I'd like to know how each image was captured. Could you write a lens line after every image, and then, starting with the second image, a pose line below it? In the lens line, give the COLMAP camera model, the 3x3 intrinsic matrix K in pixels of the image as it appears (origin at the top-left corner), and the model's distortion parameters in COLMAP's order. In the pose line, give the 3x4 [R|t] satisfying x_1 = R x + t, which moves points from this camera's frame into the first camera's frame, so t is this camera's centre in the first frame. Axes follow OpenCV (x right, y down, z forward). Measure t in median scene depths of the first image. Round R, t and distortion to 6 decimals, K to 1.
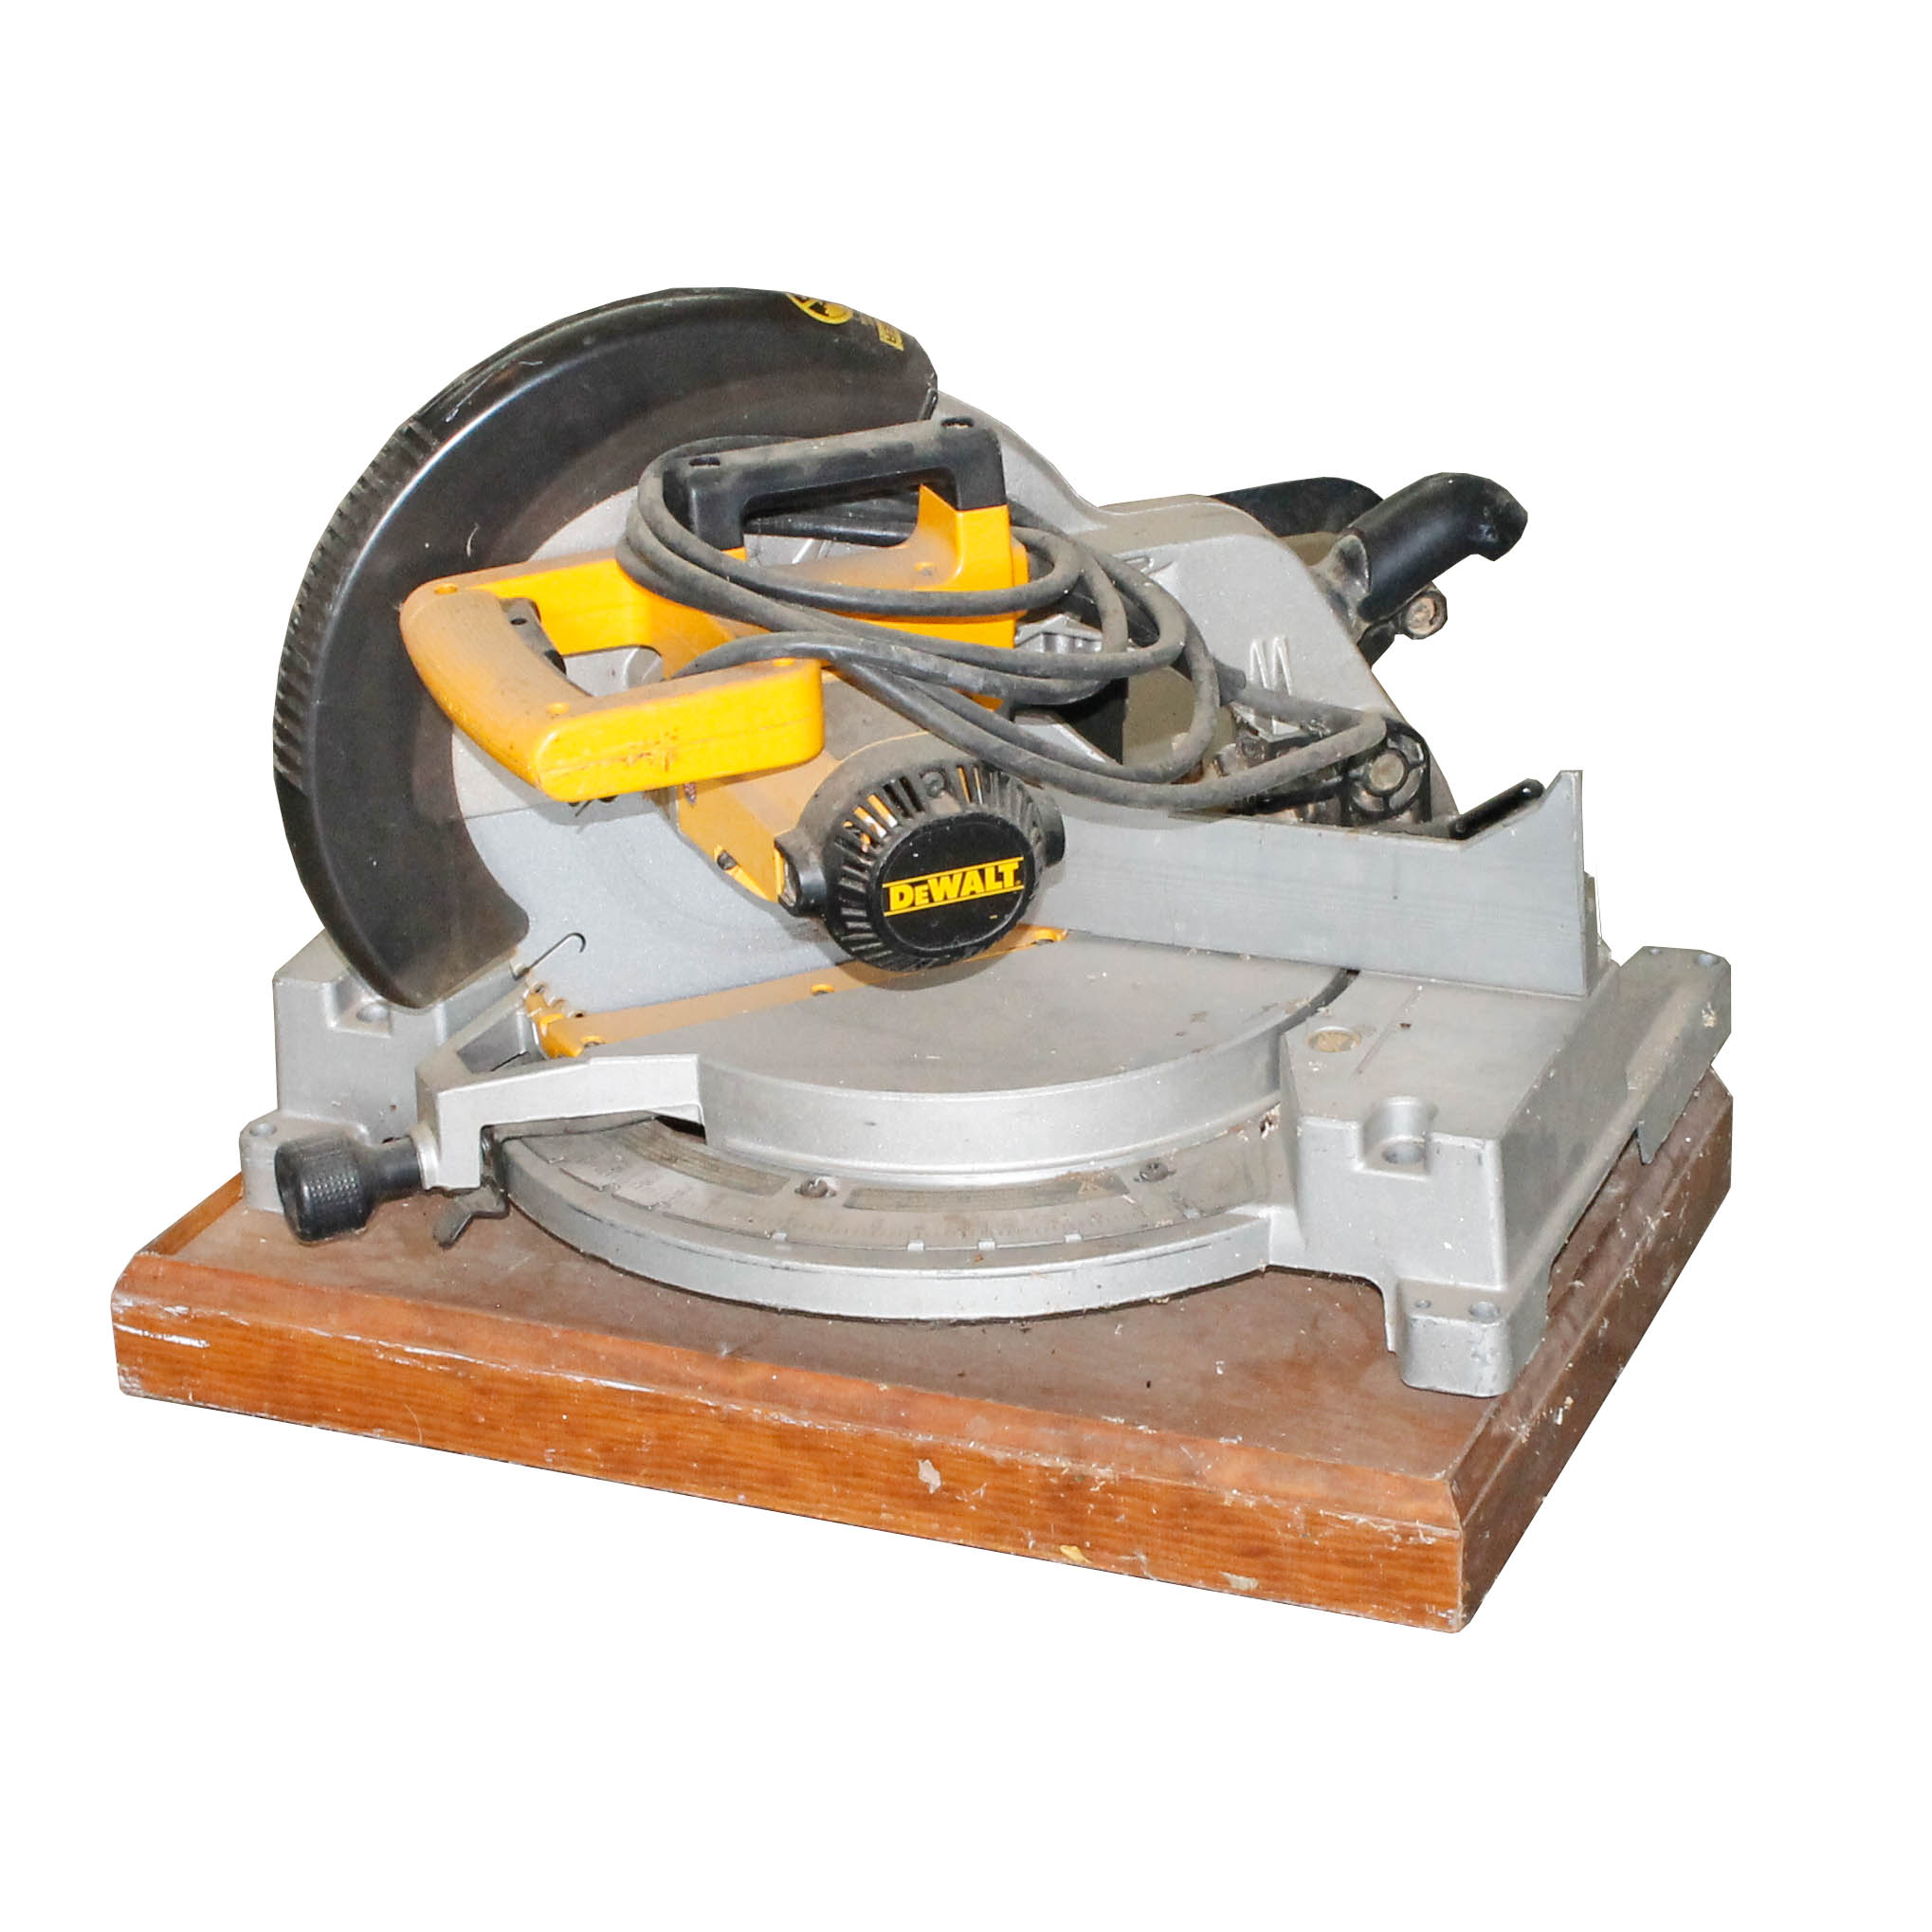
lens RADIAL K [[4749.3, 0, 966.0], [0, 4749.3, 966.0], [0, 0, 1]] dist [0.033353, 0.062199]
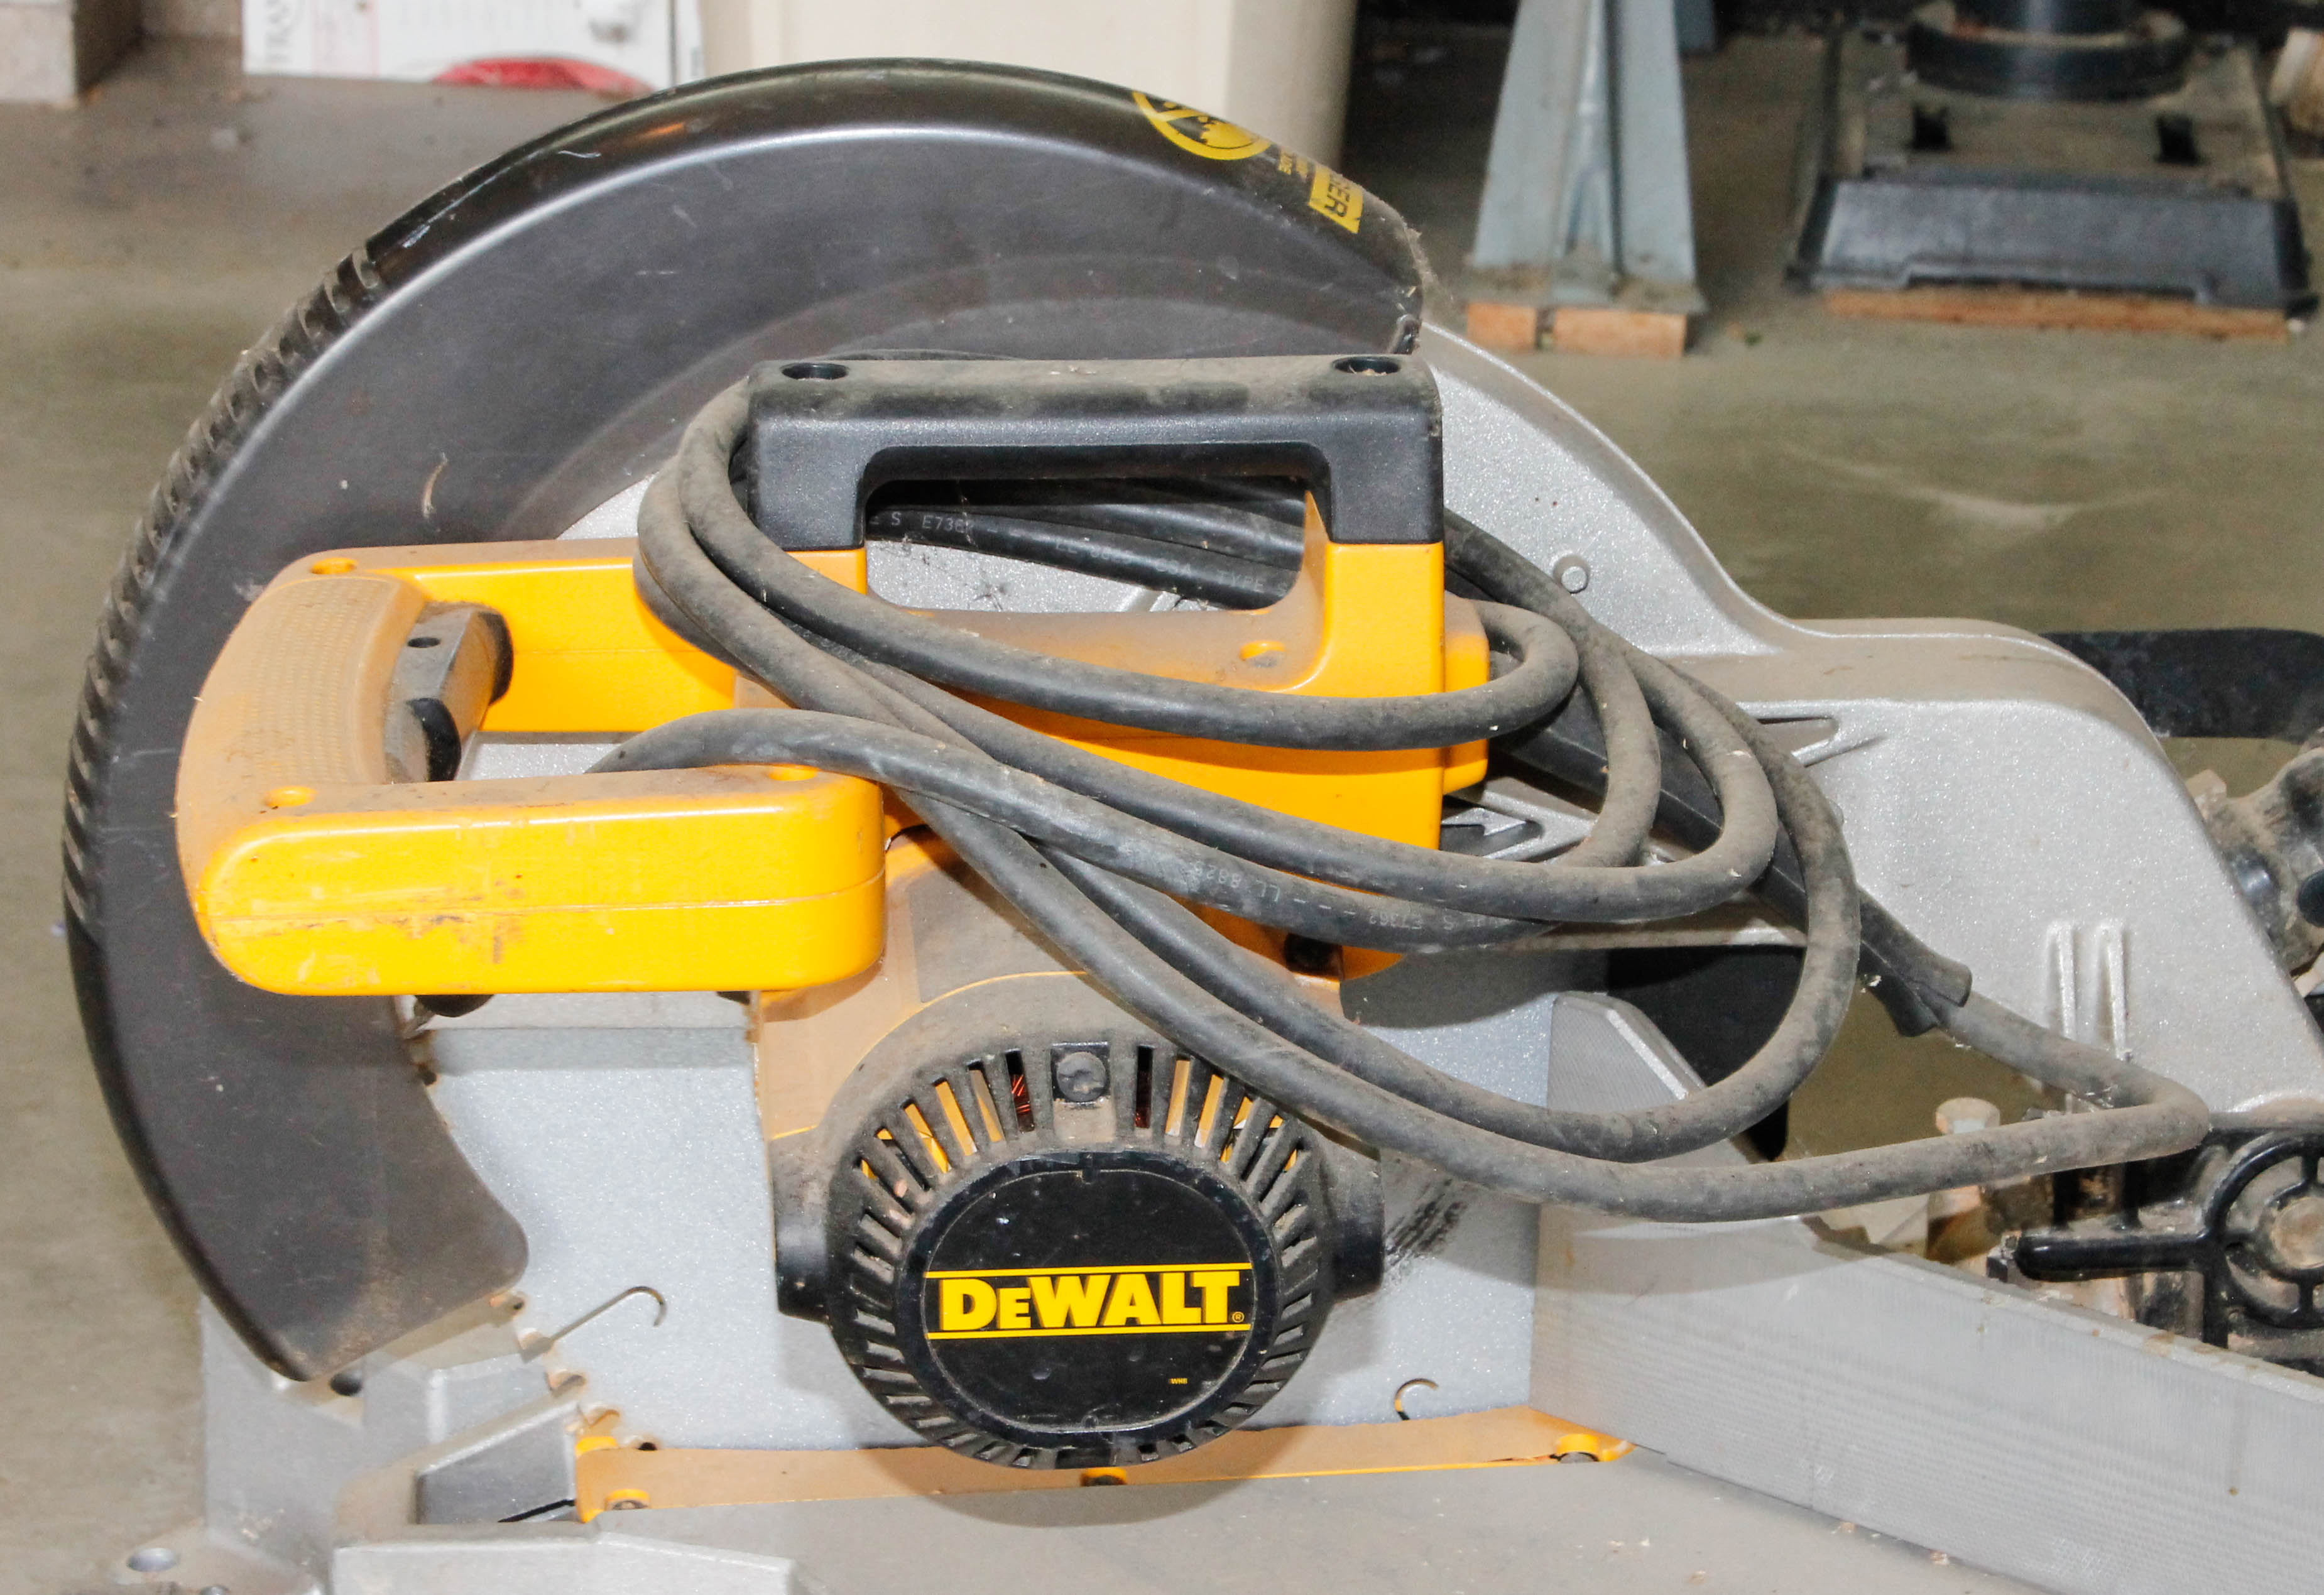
lens RADIAL K [[5603.2, 0, 1161.1], [0, 5603.2, 905.9], [0, 0, 1]] dist [0.006201, 0.437543]
pose [[0.947457, 0.140394, -0.287428, 0.148087], [-0.163252, 0.984934, -0.057039, -0.023364], [0.275090, 0.100965, 0.956102, 0.444195]]
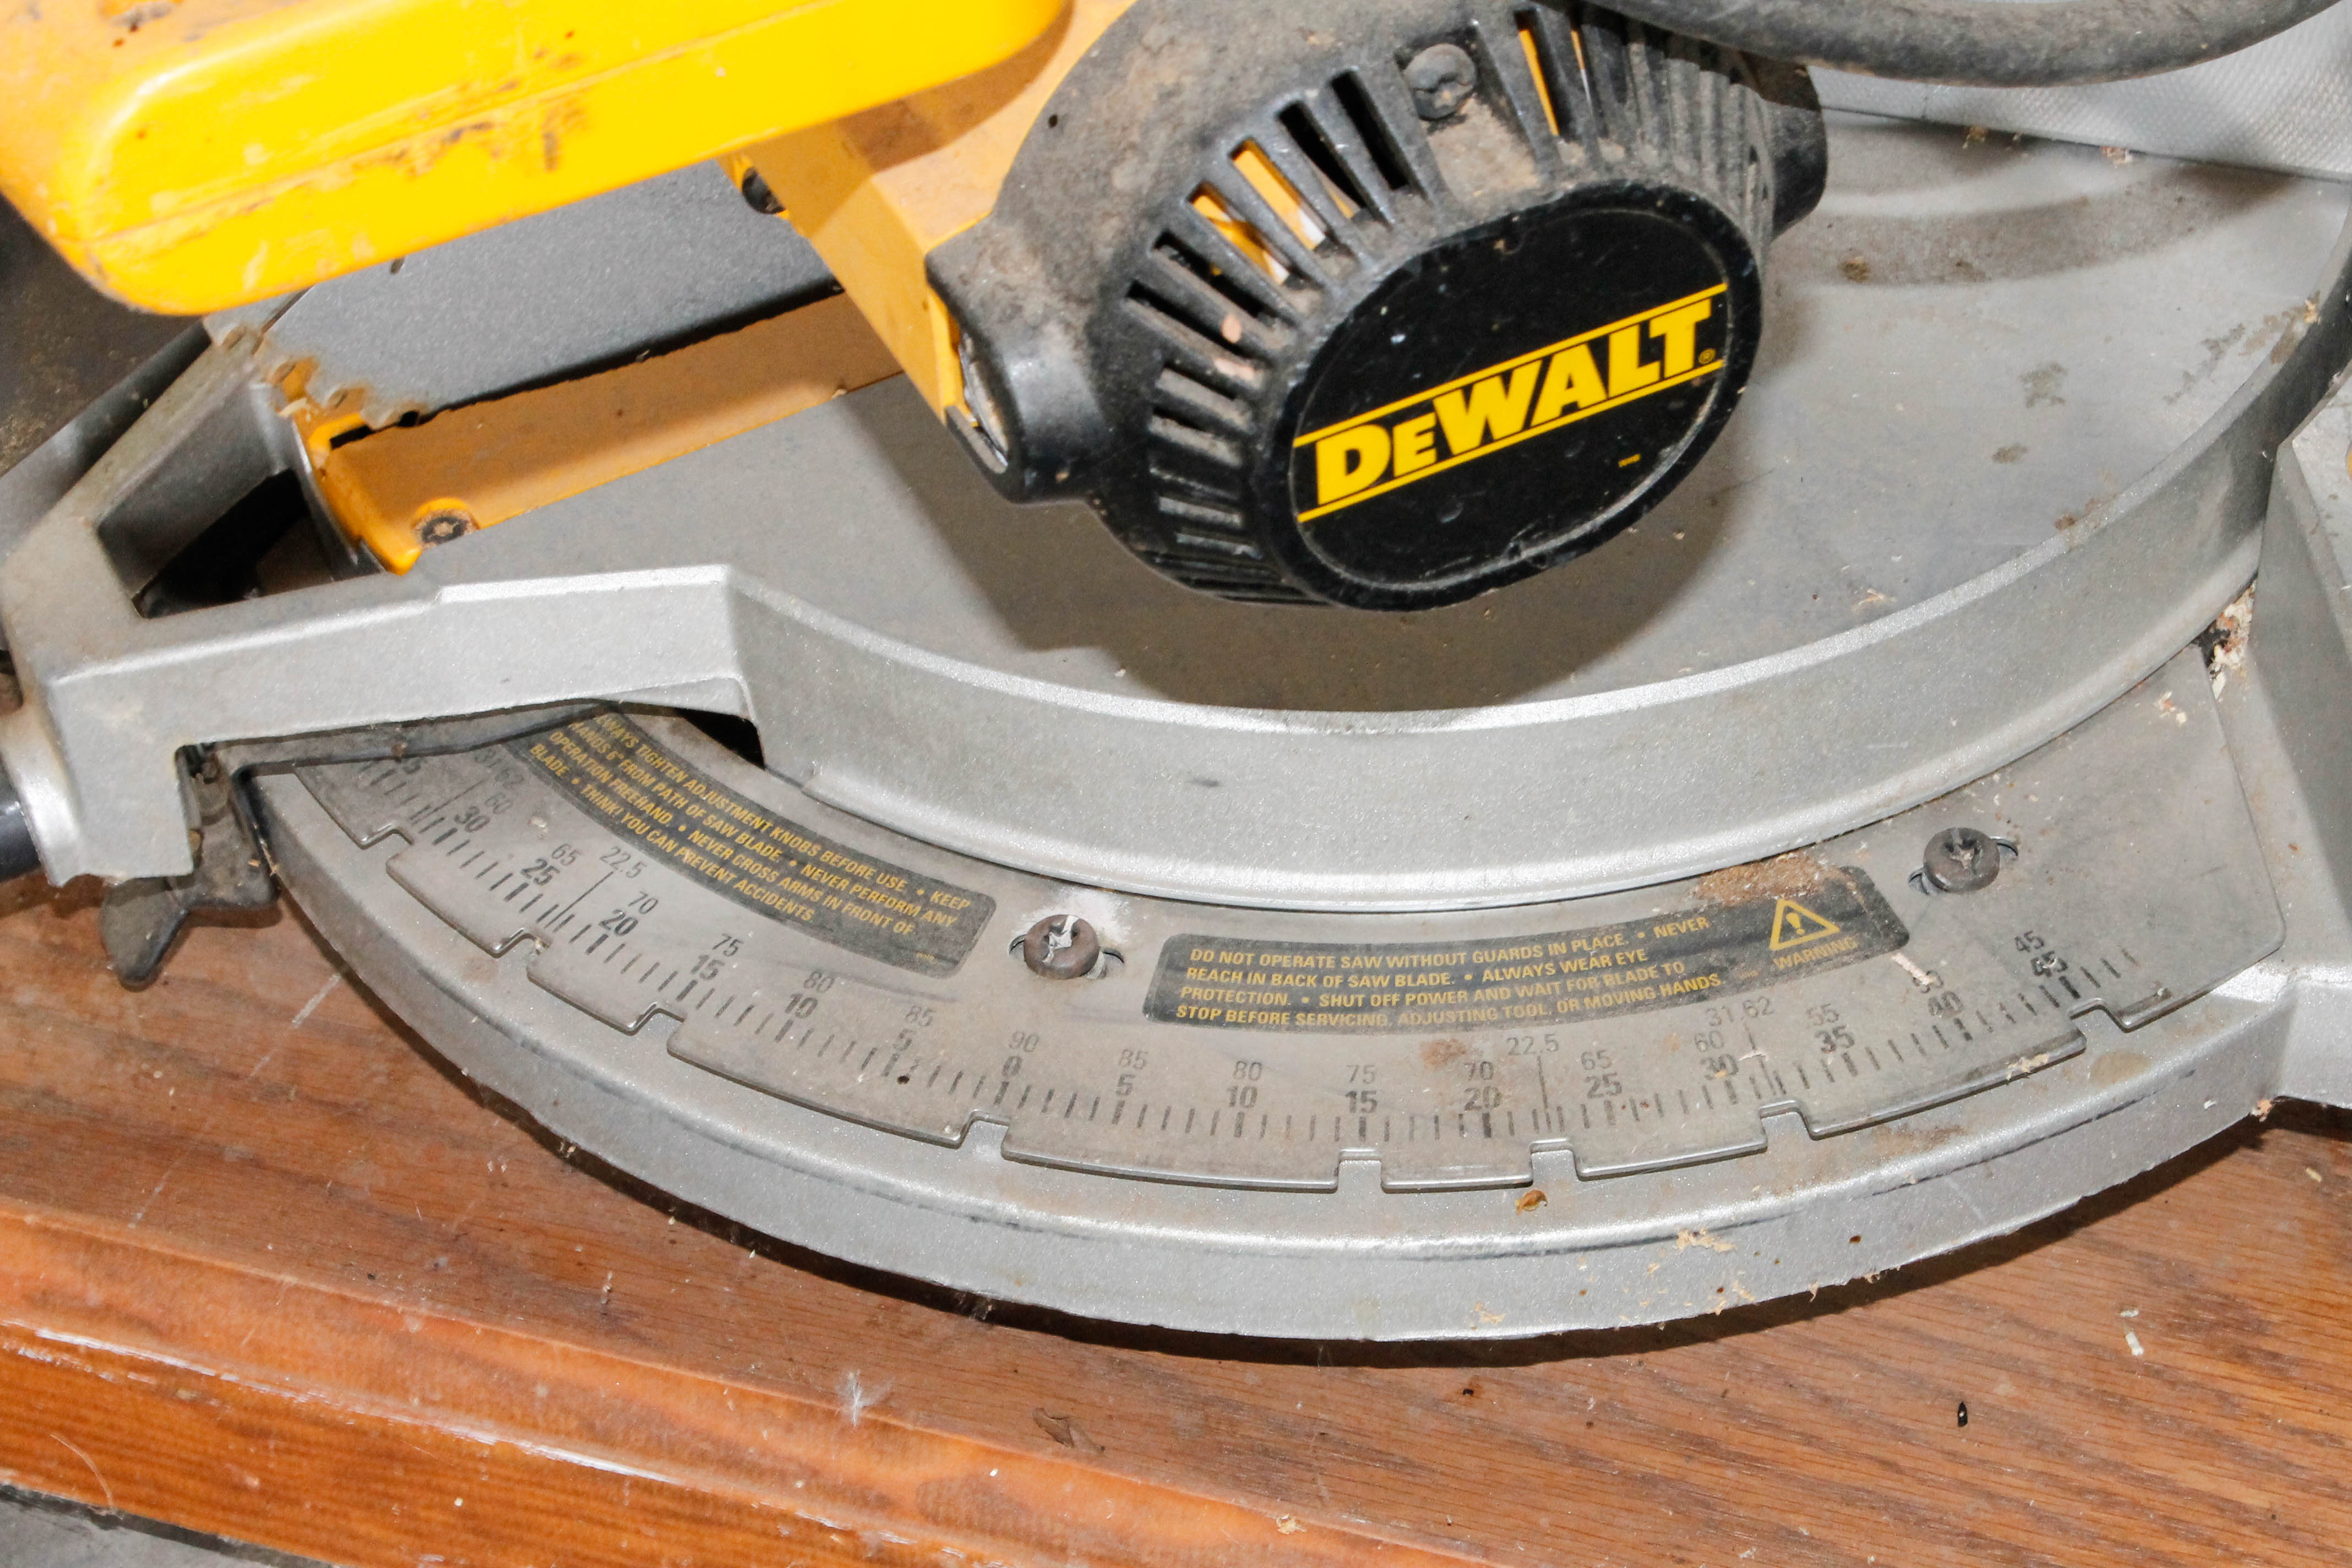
lens RADIAL K [[4767.5, 0, 1176.0], [0, 4767.5, 784.0], [0, 0, 1]] dist [0.033971, 0.443743]
pose [[0.998217, -0.055609, 0.021689, -0.030960], [0.045022, 0.940035, 0.338094, -0.094351], [-0.039189, -0.336515, 0.940862, 0.657747]]
